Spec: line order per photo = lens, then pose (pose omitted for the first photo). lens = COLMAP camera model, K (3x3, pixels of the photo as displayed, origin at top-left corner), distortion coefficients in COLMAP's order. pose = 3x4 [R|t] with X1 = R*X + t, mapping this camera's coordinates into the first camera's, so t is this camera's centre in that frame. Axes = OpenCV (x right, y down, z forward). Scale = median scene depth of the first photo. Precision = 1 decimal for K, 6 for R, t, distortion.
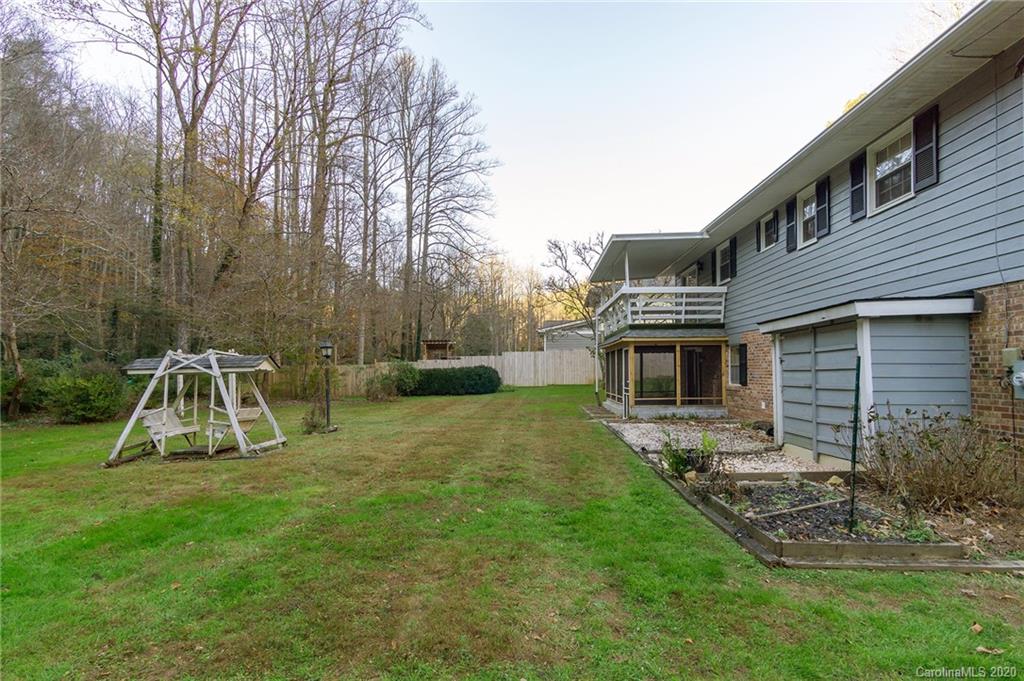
lens RADIAL K [[547.9, 0, 505.0], [0, 547.9, 345.1], [0, 0, 1]] dist [0.003798, 0.003345]
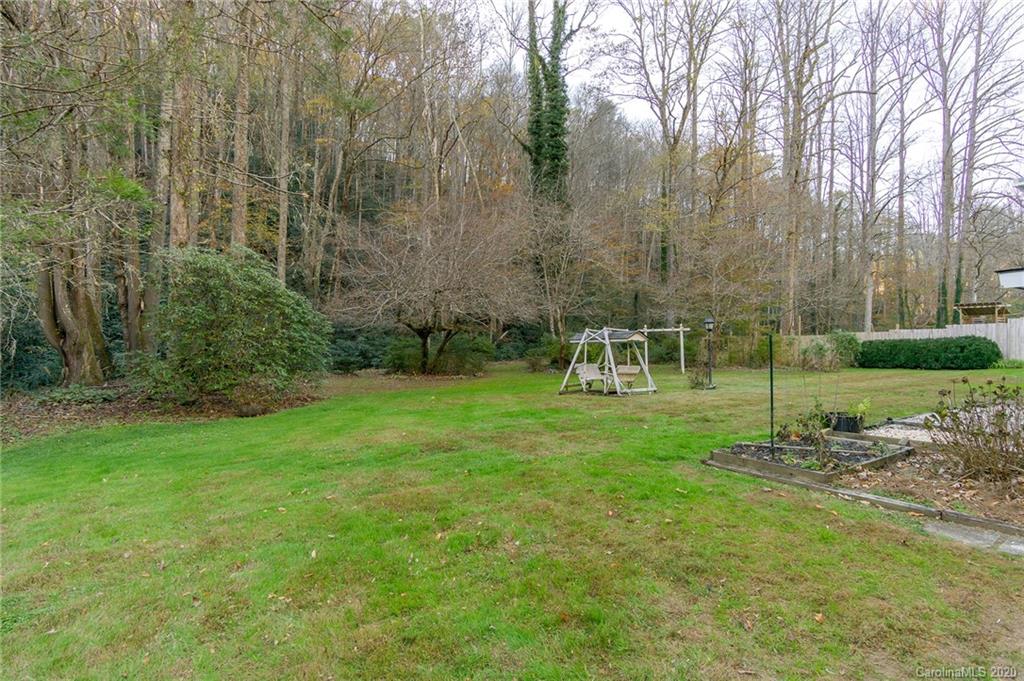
lens RADIAL K [[547.9, 0, 512.6], [0, 547.9, 338.9], [0, 0, 1]] dist [0.003798, 0.003345]
pose [[0.588160, 0.005082, -0.808729, 0.469182], [0.032708, 0.999013, 0.030065, -0.012711], [0.808083, -0.044135, 0.587413, -0.121989]]
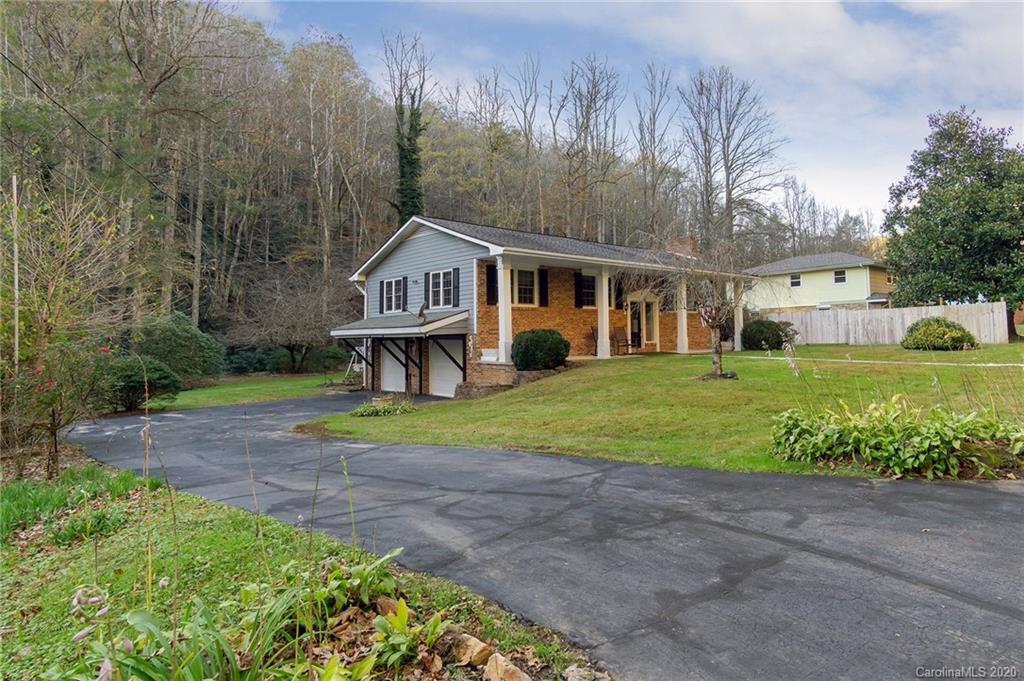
lens RADIAL K [[547.9, 0, 514.5], [0, 547.9, 339.0], [0, 0, 1]] dist [0.003798, 0.003345]
pose [[0.682733, -0.005084, -0.730651, 0.888798], [0.035996, 0.998996, 0.026685, -0.031396], [0.729781, -0.044519, 0.682230, -0.219321]]
